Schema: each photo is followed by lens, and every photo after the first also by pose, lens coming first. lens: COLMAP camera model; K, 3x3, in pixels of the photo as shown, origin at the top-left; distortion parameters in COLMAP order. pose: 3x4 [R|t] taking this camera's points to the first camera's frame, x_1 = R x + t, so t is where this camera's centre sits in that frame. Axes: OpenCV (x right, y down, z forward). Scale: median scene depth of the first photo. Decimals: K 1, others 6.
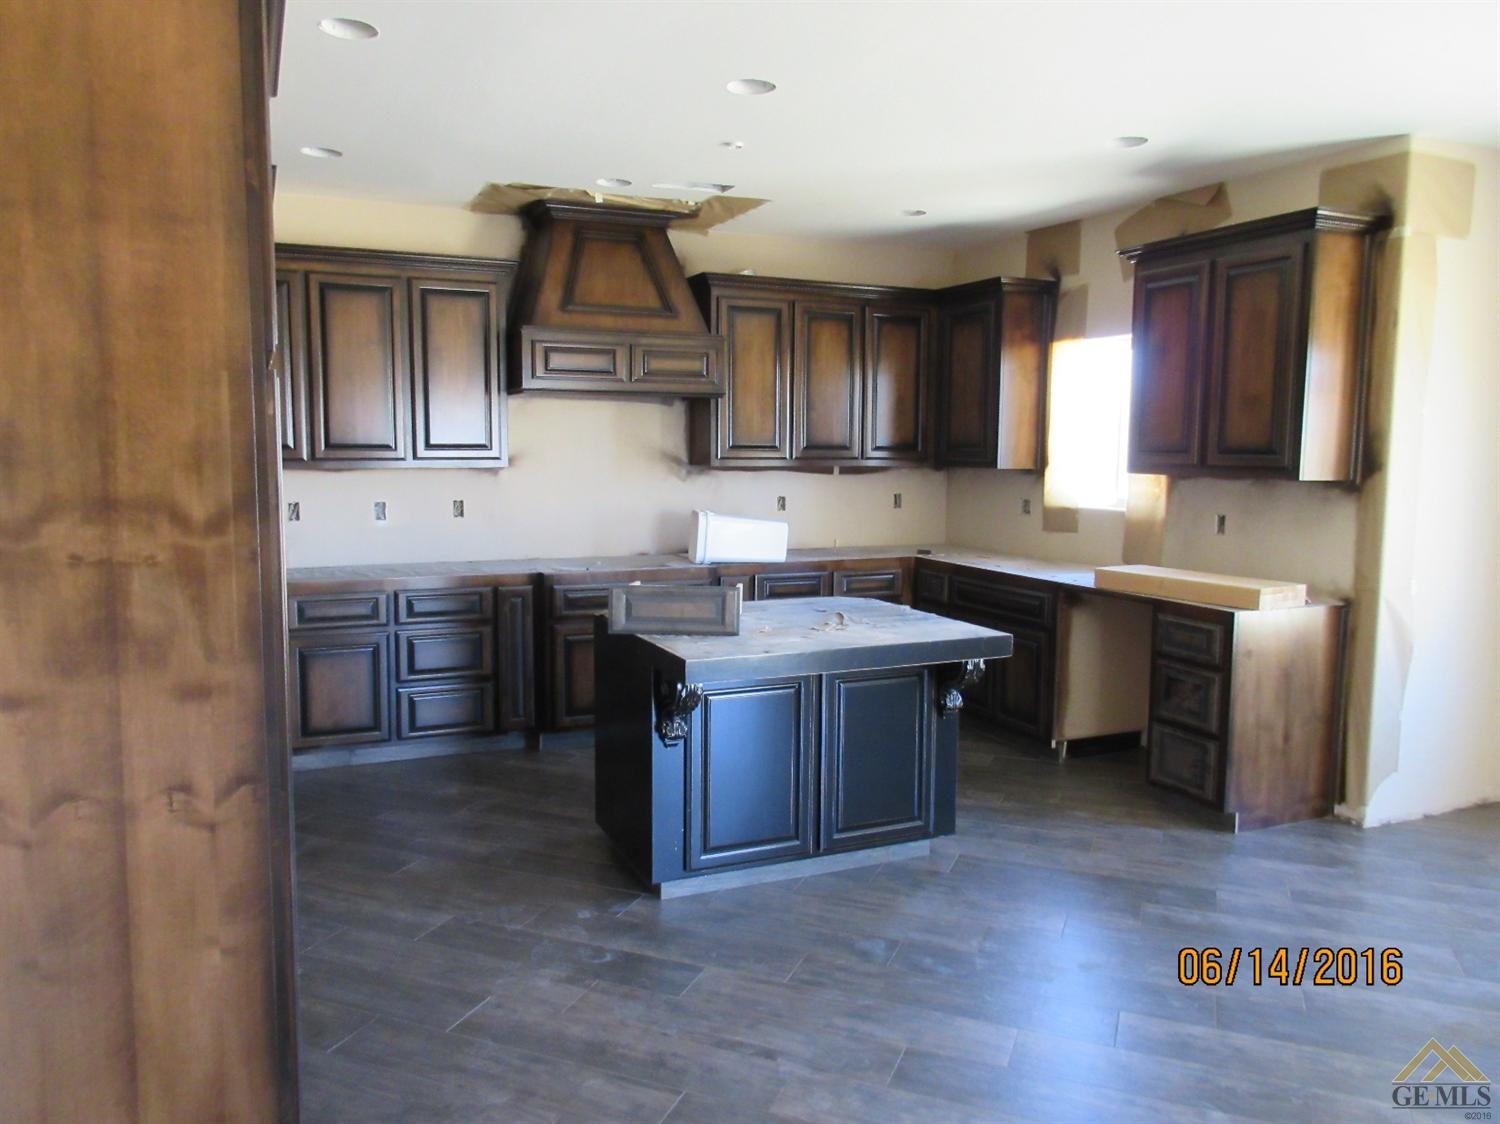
lens RADIAL K [[1123.8, 0, 750.0], [0, 1123.8, 562.0], [0, 0, 1]] dist [-0.000809, -0.001183]
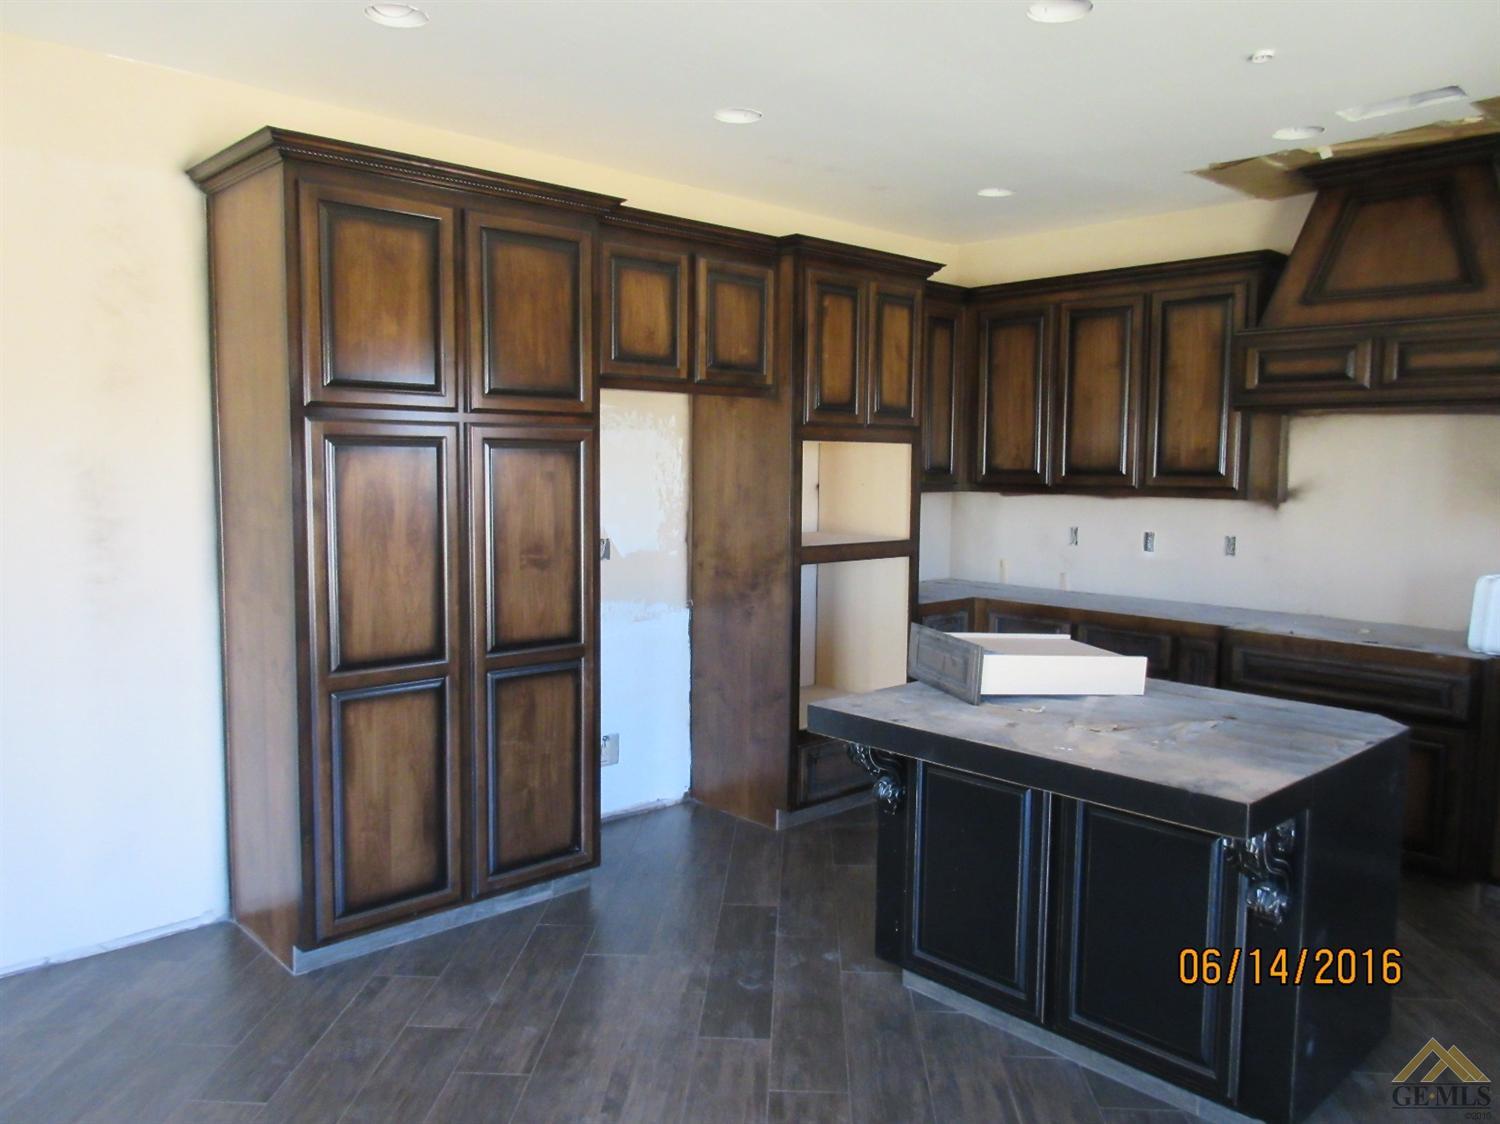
lens RADIAL K [[1129.3, 0, 750.0], [0, 1129.3, 562.0], [0, 0, 1]] dist [-0.000751, 0.000798]
pose [[0.331522, 0.084225, -0.939680, 0.692756], [-0.111018, 0.992570, 0.049798, -0.058826], [0.936893, 0.087812, 0.338409, 0.569488]]
